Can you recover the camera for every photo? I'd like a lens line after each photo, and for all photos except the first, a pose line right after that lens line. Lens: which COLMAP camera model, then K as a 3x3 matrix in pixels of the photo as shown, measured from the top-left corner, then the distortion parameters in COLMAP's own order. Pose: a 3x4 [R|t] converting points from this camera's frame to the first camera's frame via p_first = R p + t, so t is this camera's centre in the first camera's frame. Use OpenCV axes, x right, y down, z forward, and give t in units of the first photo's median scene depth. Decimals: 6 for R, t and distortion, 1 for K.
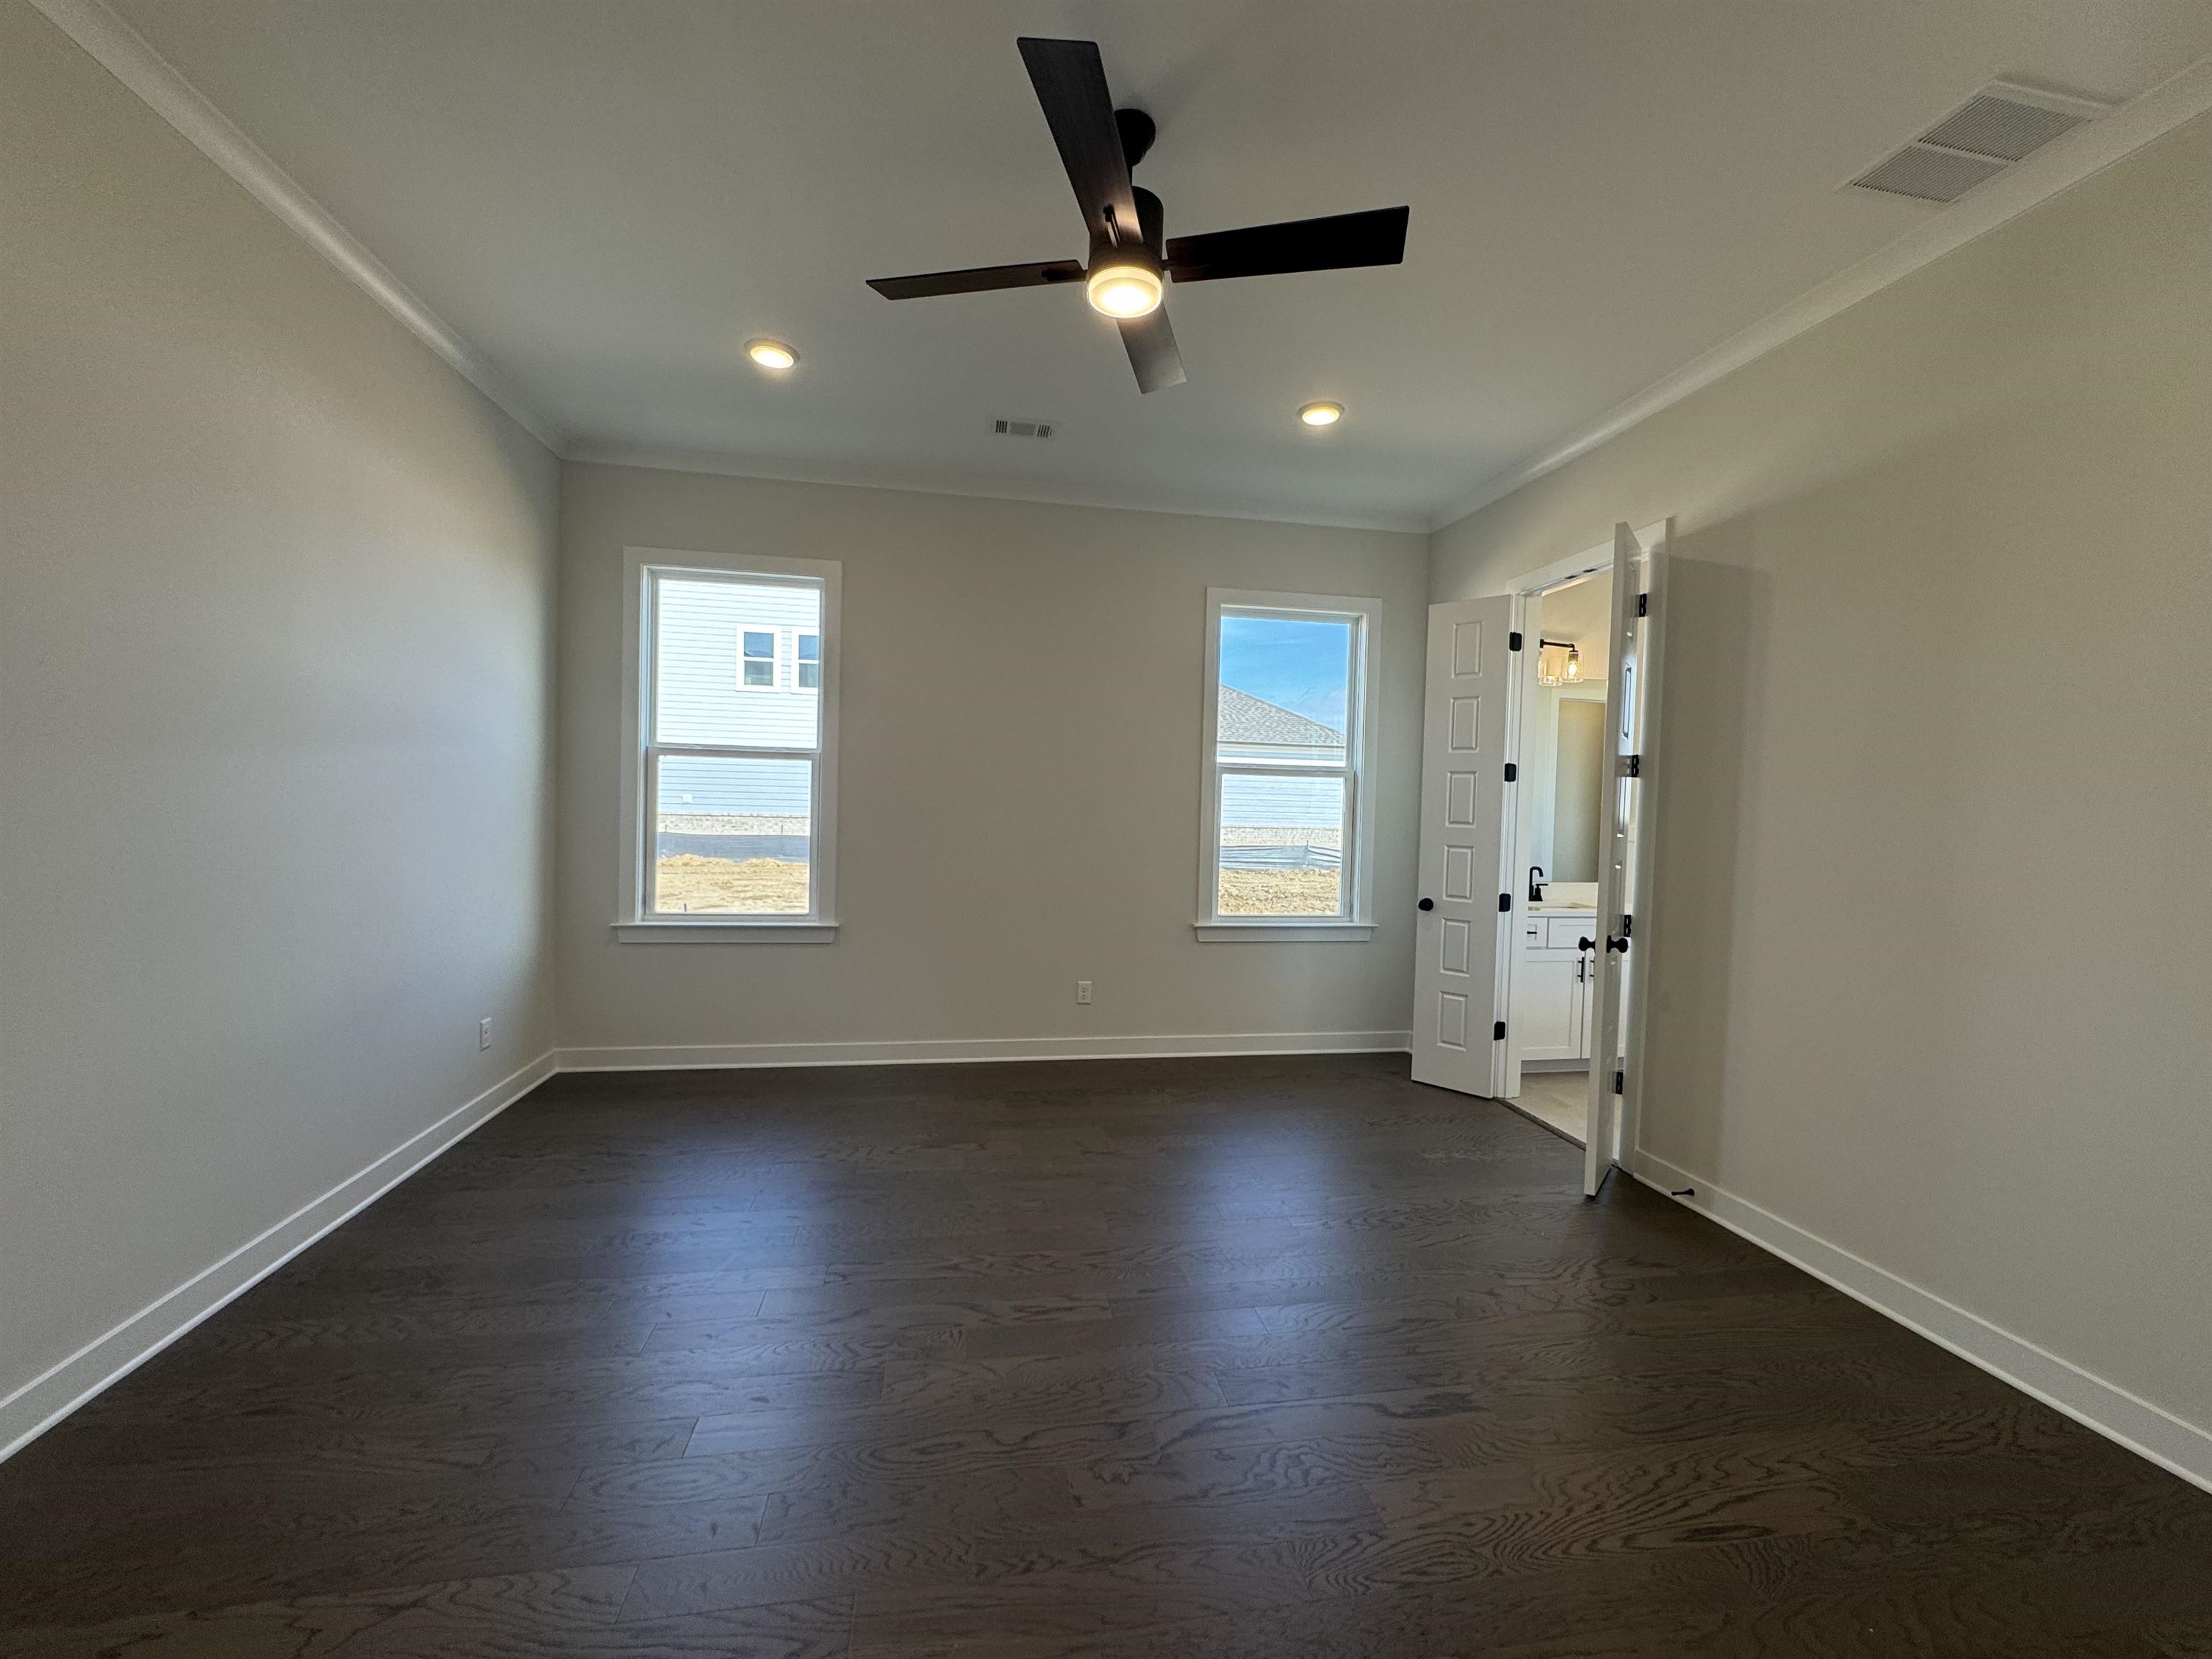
lens RADIAL K [[878.9, 0, 1106.0], [0, 878.9, 829.5], [0, 0, 1]] dist [0.000003, -0.000052]
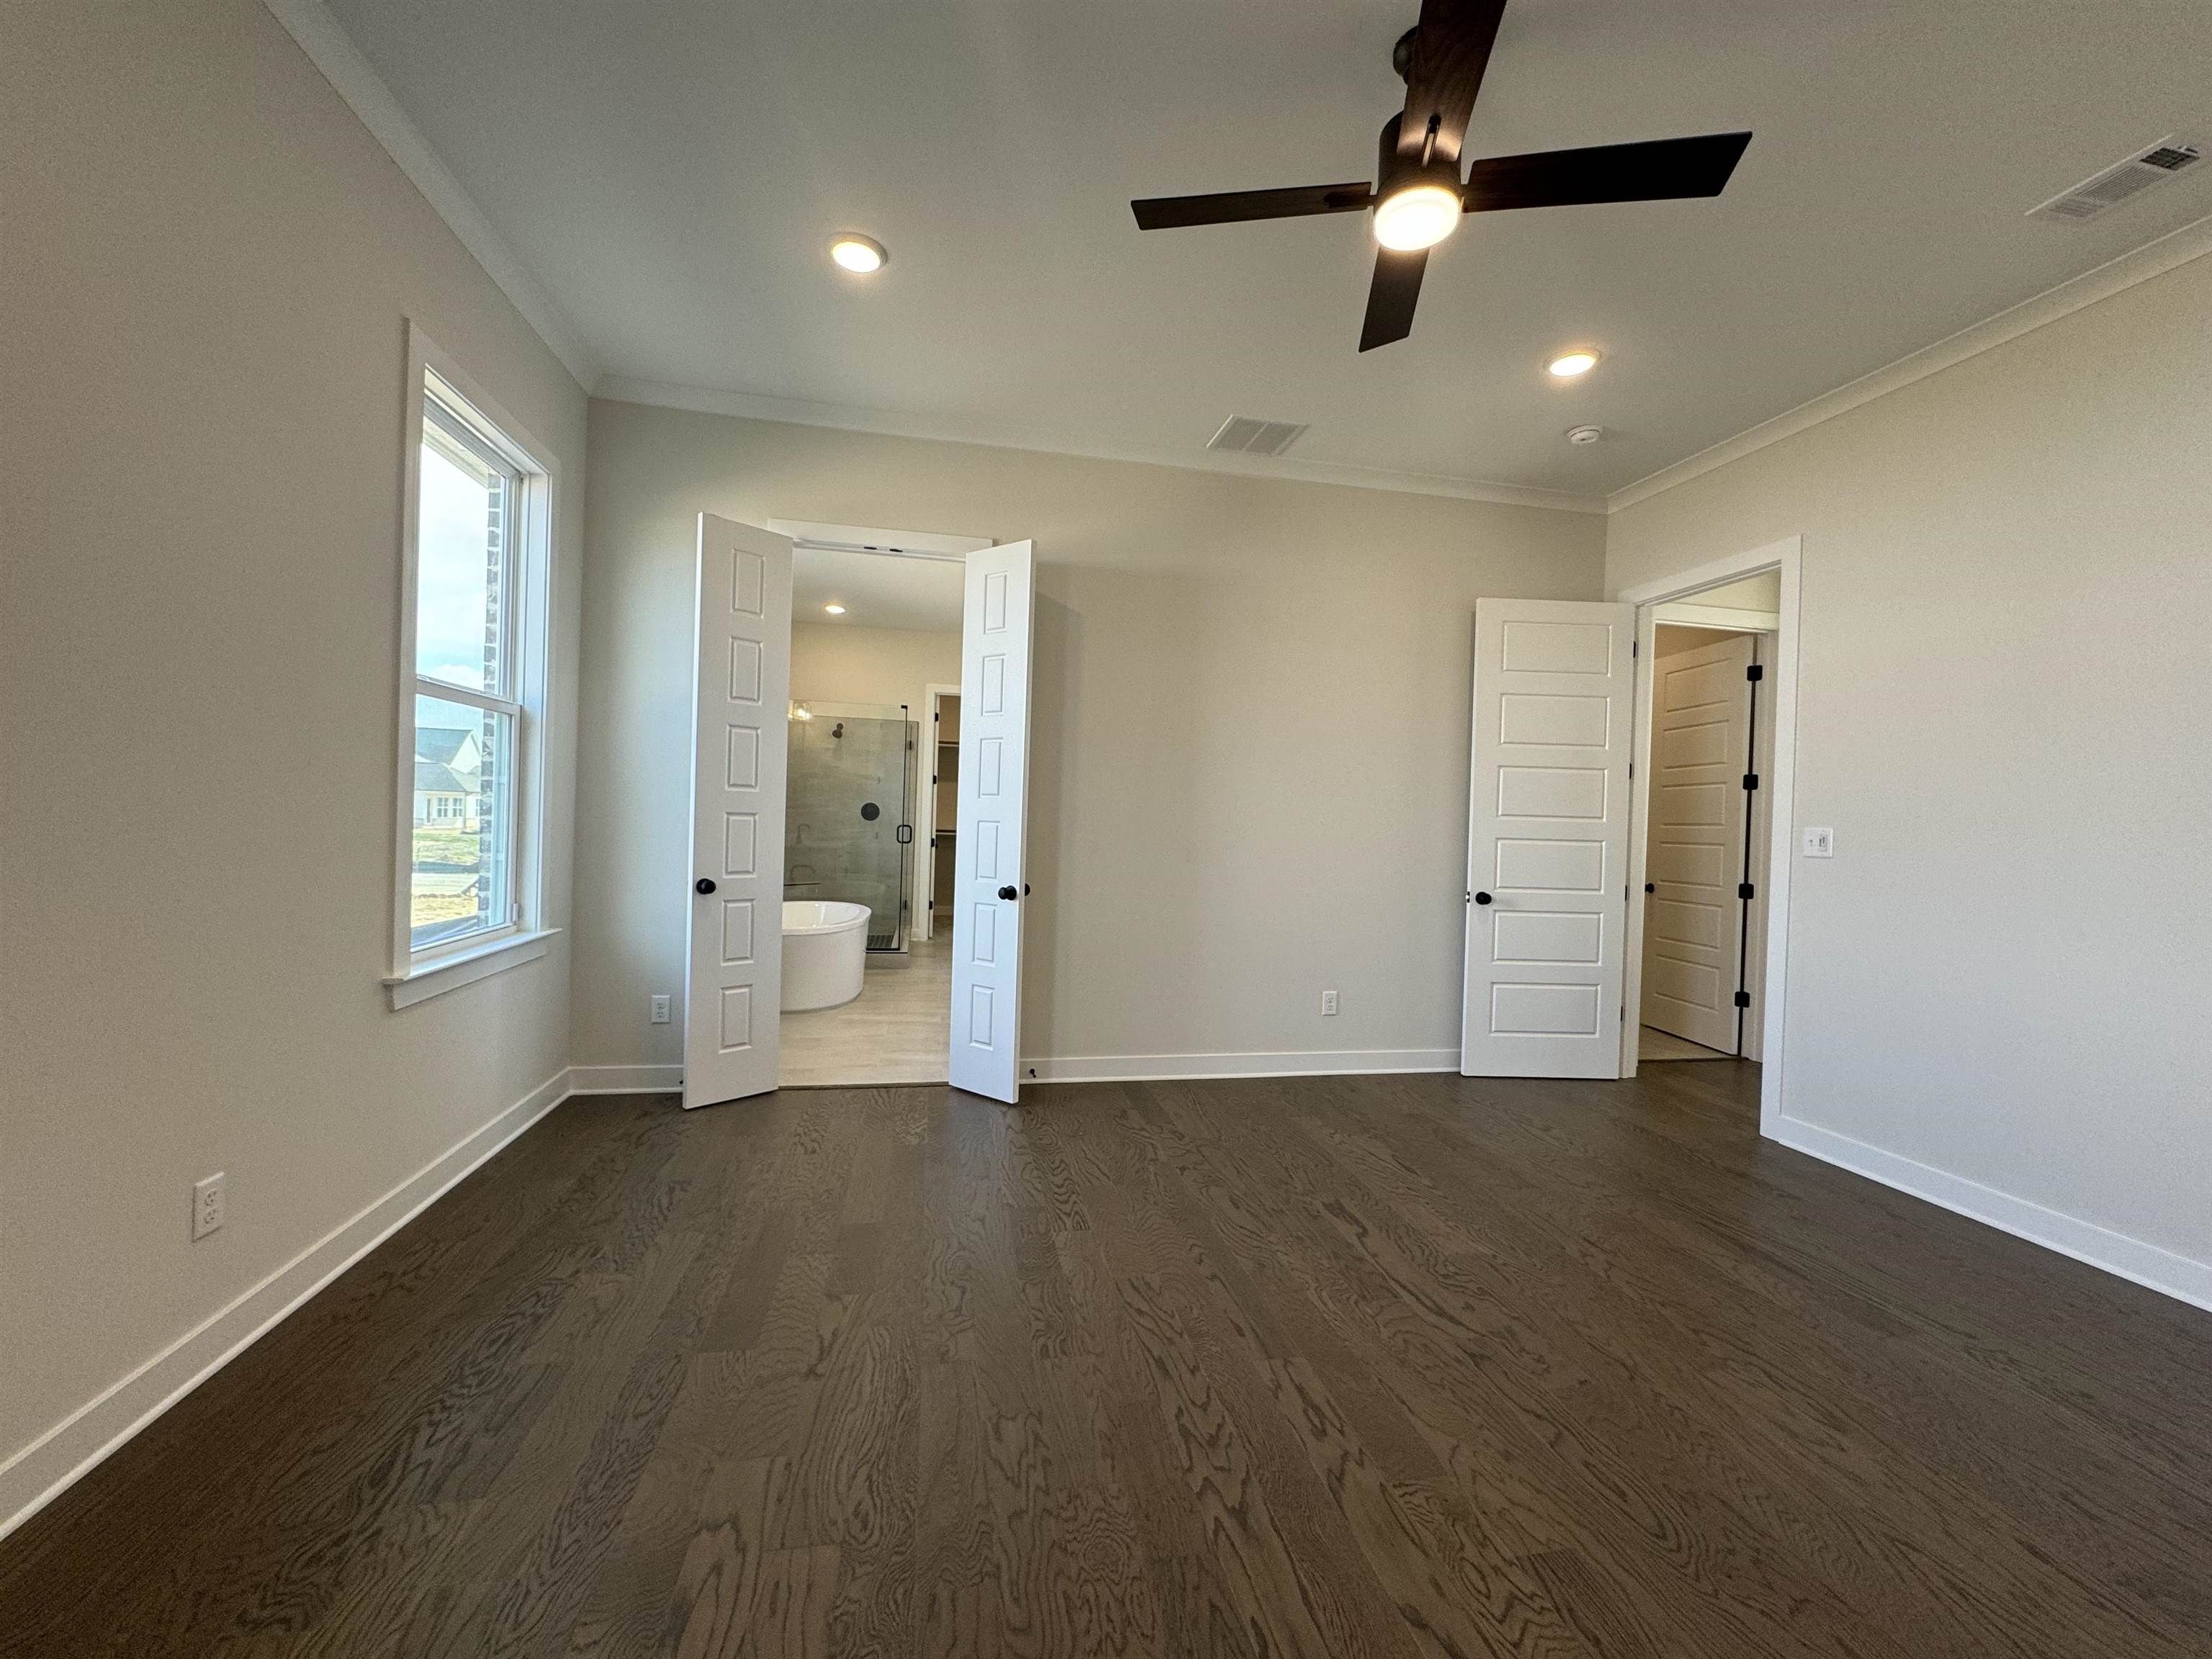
lens RADIAL K [[878.9, 0, 1106.0], [0, 878.9, 829.5], [0, 0, 1]] dist [0.000003, -0.000052]
pose [[-0.020975, -0.037214, 0.999087, -0.668858], [-0.005110, 0.999298, 0.037115, 0.002014], [-0.999767, -0.004327, -0.021151, 0.970877]]
